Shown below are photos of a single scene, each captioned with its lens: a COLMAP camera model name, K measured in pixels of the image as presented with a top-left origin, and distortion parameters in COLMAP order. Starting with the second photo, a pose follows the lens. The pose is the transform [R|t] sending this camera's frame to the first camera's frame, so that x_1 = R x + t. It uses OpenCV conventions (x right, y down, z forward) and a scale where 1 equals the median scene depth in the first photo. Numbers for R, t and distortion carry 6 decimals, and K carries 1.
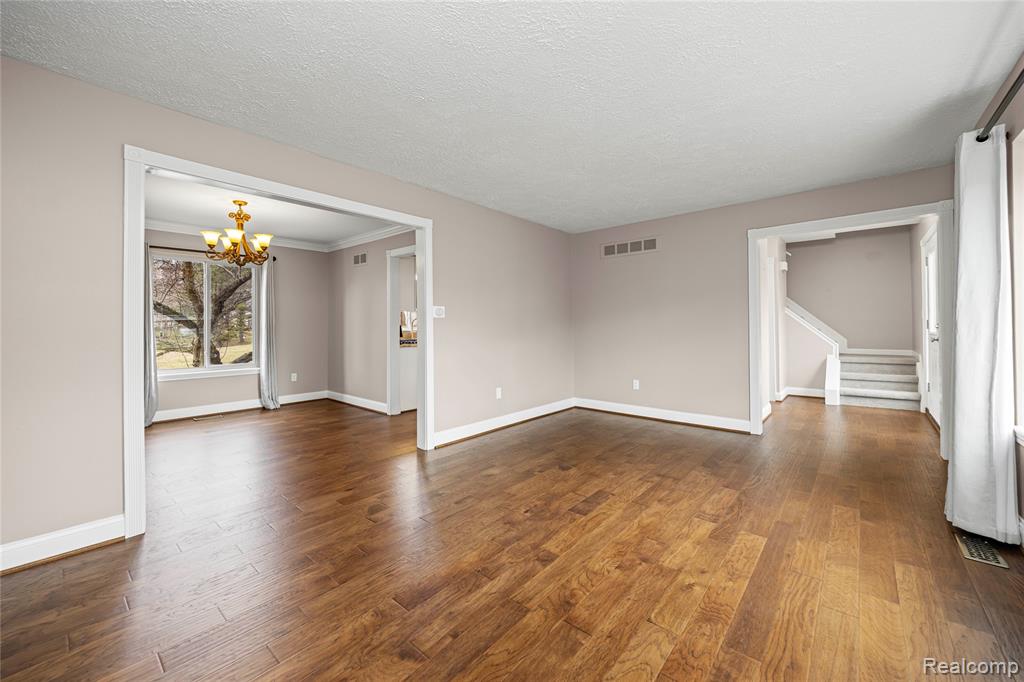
lens RADIAL K [[401.1, 0, 508.7], [0, 401.1, 323.2], [0, 0, 1]] dist [-0.001004, -0.000103]
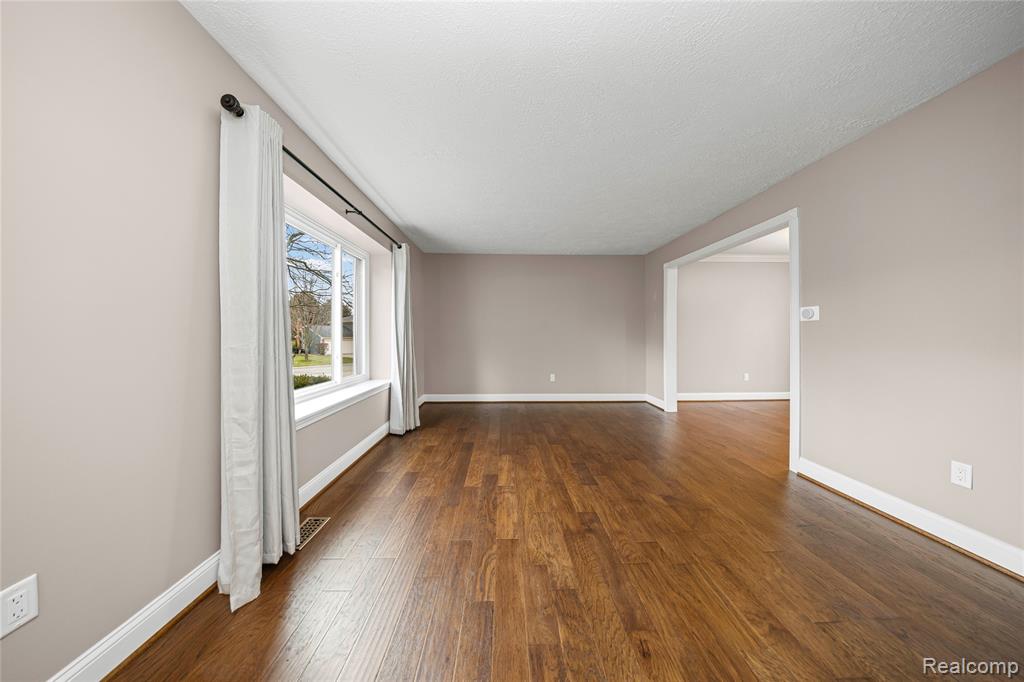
lens RADIAL K [[334.7, 0, 512.0], [0, 334.7, 332.0], [0, 0, 1]] dist [-0.002382, -0.000250]
pose [[-0.735020, 0.001165, -0.678045, 1.060300], [0.005112, 0.999980, -0.003823, 0.013083], [0.678027, -0.006276, -0.735011, 1.594921]]
